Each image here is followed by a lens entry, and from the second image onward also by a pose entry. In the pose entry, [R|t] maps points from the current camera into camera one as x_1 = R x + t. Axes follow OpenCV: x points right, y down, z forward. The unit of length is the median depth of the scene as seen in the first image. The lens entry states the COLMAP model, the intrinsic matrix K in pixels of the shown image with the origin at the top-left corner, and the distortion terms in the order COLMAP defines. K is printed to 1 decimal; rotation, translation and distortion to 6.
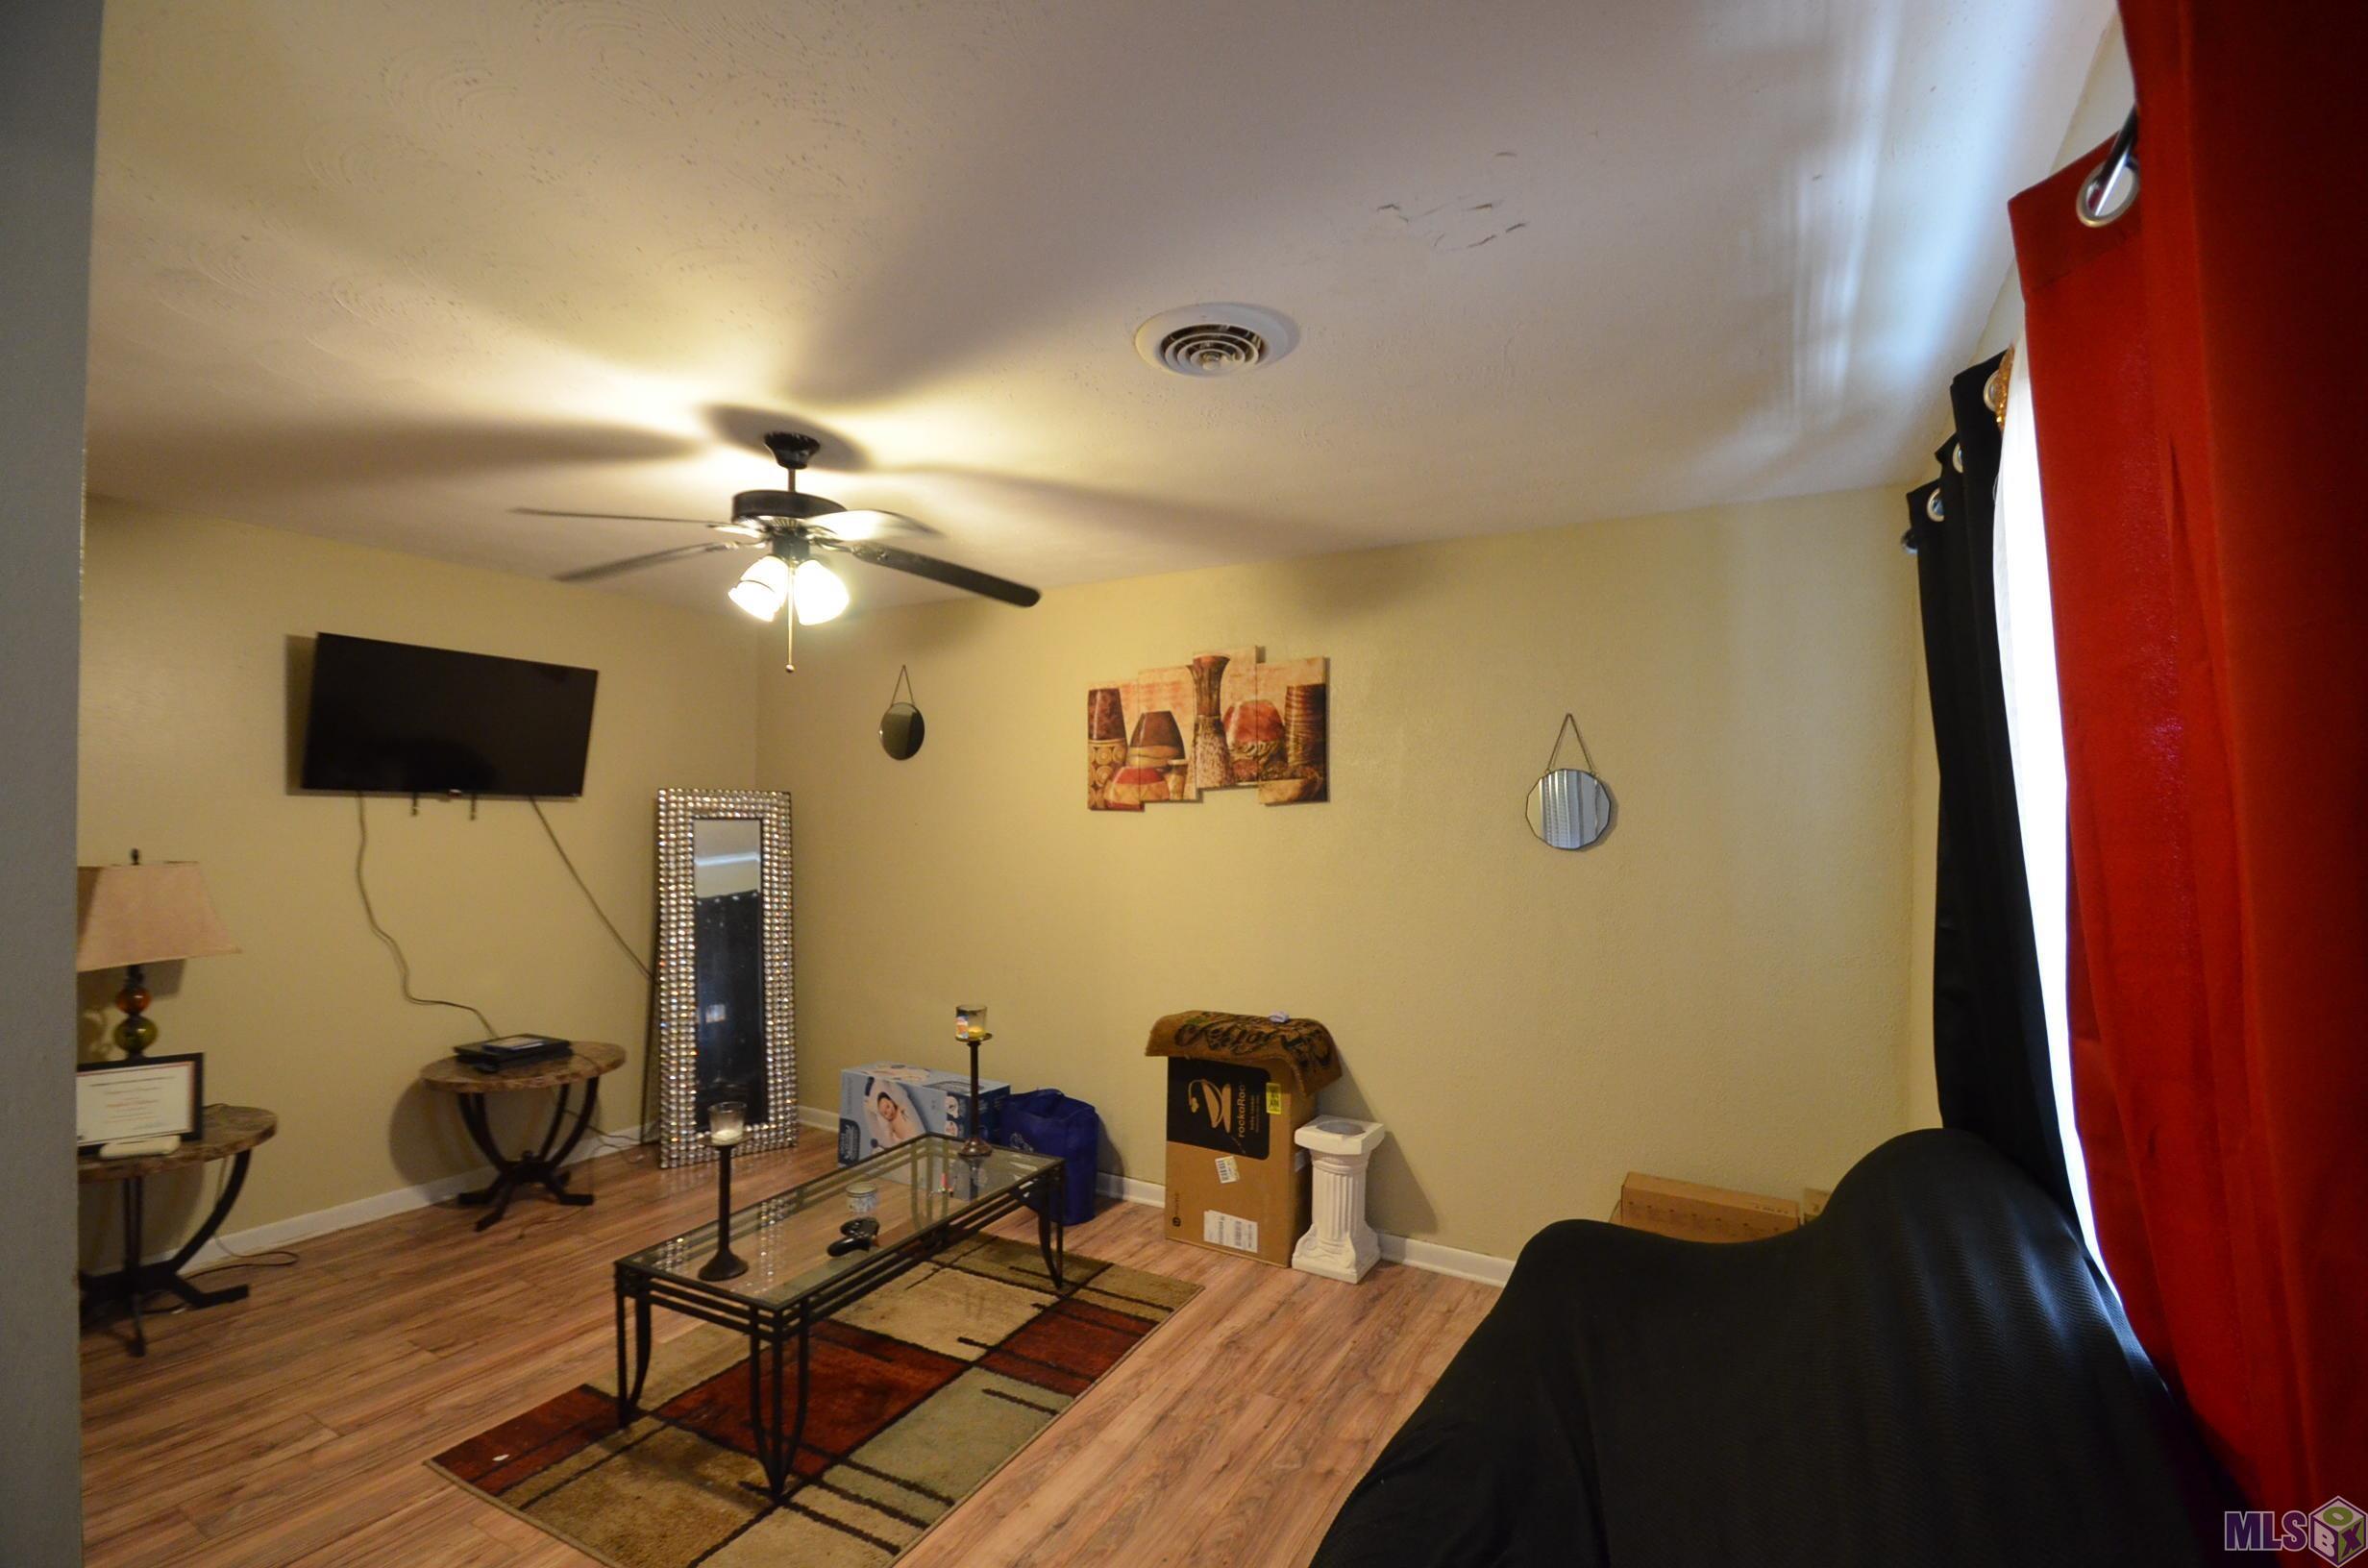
lens RADIAL K [[1015.5, 0, 1190.9], [0, 1015.5, 794.9], [0, 0, 1]] dist [-0.016856, -0.000699]
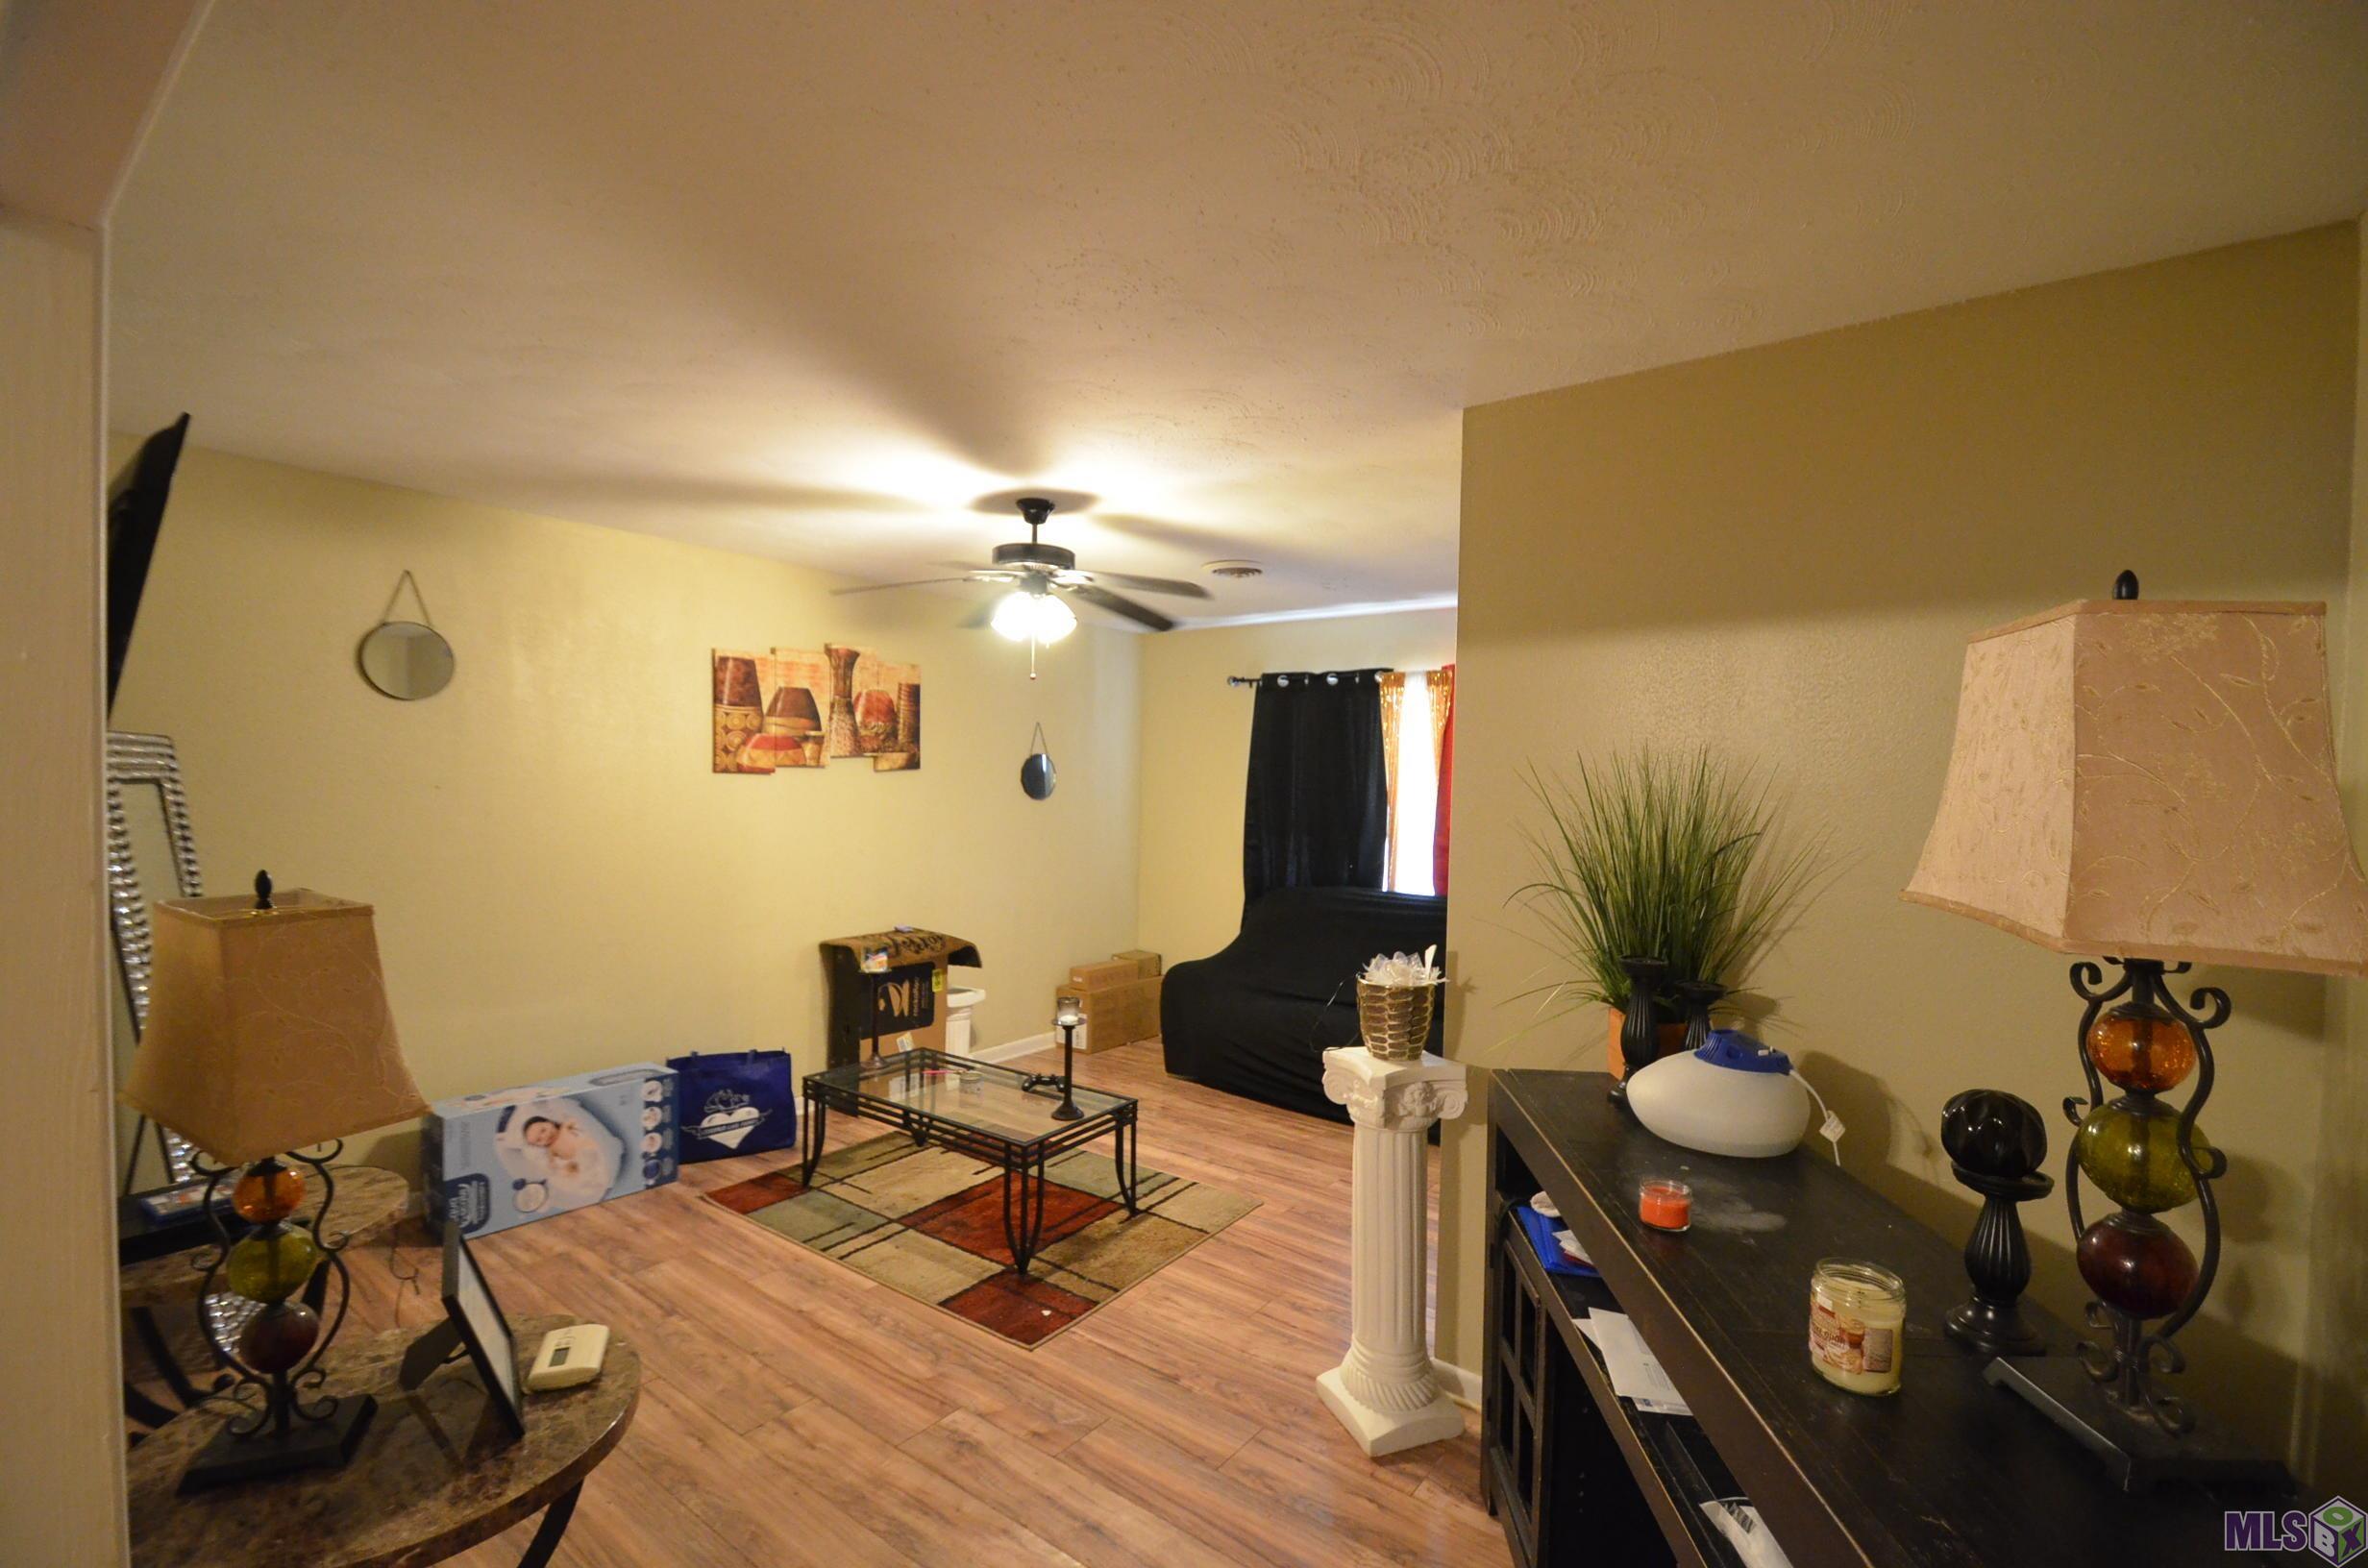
lens RADIAL K [[1015.5, 0, 1194.8], [0, 1015.5, 787.1], [0, 0, 1]] dist [-0.016856, -0.000699]
pose [[0.147724, -0.004978, 0.989016, -1.117523], [-0.026705, 0.999603, 0.009020, 0.007688], [-0.988668, -0.027744, 0.147532, 0.395488]]
